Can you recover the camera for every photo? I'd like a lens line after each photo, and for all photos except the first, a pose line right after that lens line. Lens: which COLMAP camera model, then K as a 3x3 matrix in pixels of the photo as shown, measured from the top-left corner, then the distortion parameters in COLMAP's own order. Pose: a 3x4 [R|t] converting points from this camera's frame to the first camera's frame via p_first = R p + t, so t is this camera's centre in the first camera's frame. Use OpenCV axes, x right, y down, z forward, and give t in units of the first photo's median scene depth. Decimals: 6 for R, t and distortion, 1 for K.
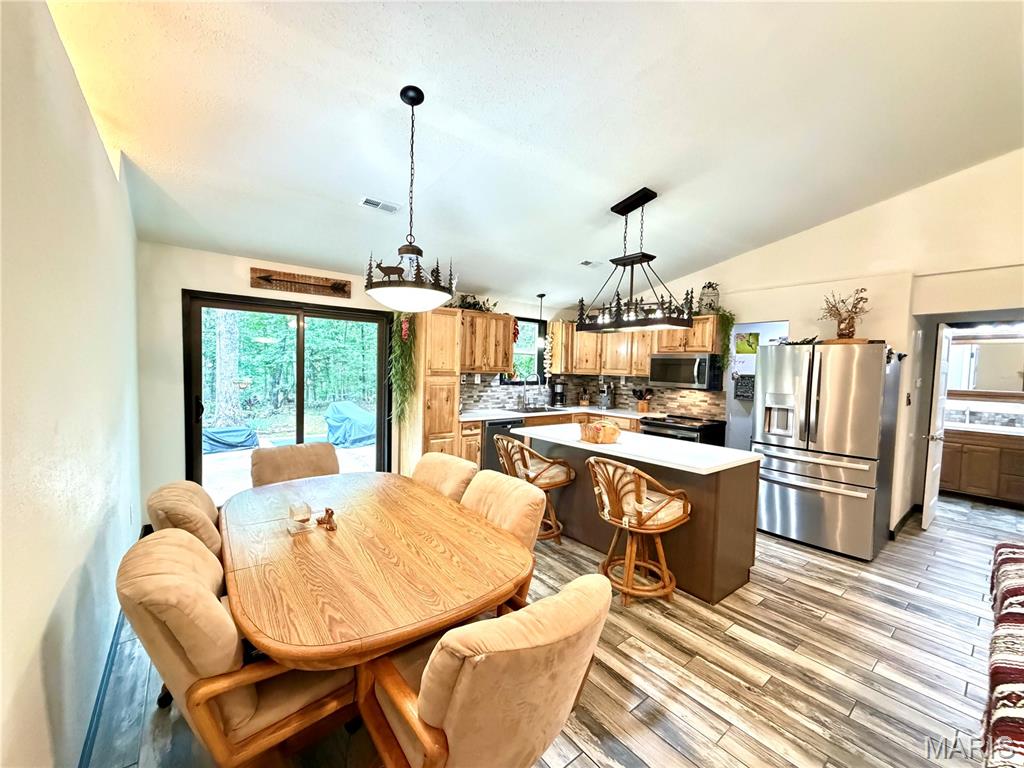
lens RADIAL K [[407.1, 0, 509.2], [0, 407.1, 384.5], [0, 0, 1]] dist [0.000596, -0.000010]
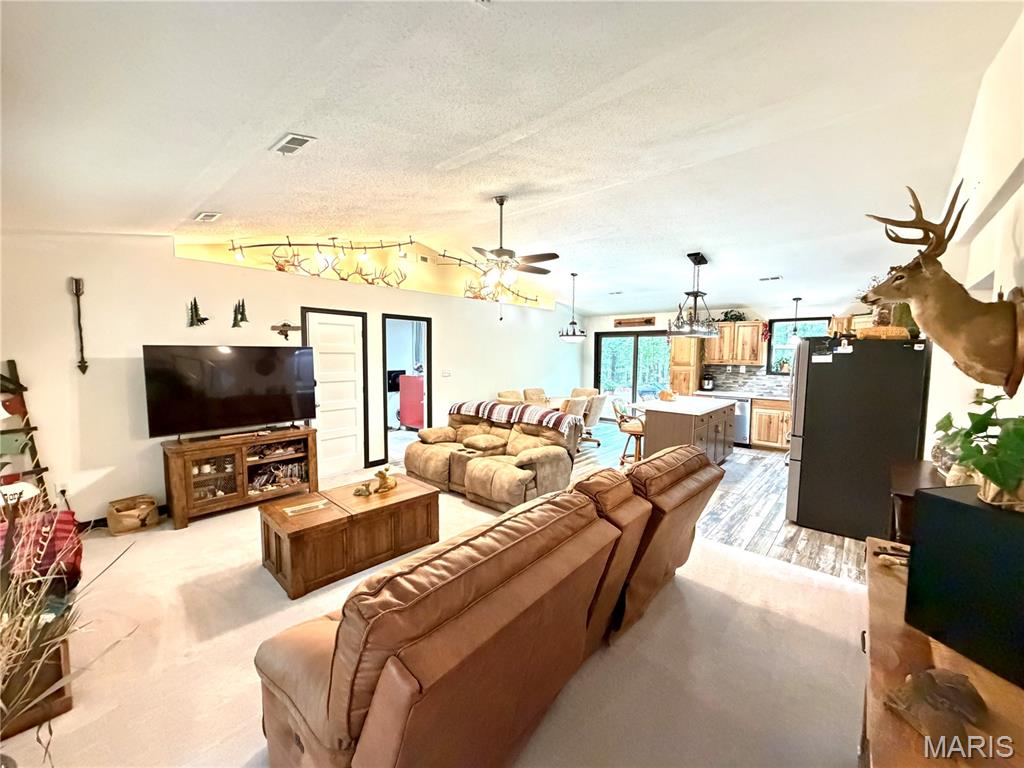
lens RADIAL K [[407.1, 0, 509.2], [0, 407.1, 384.5], [0, 0, 1]] dist [0.000596, -0.000010]
pose [[0.174377, 0.049169, -0.983451, 1.159287], [-0.044872, 0.998112, 0.041946, 0.015247], [0.983656, 0.036815, 0.176254, -0.013225]]
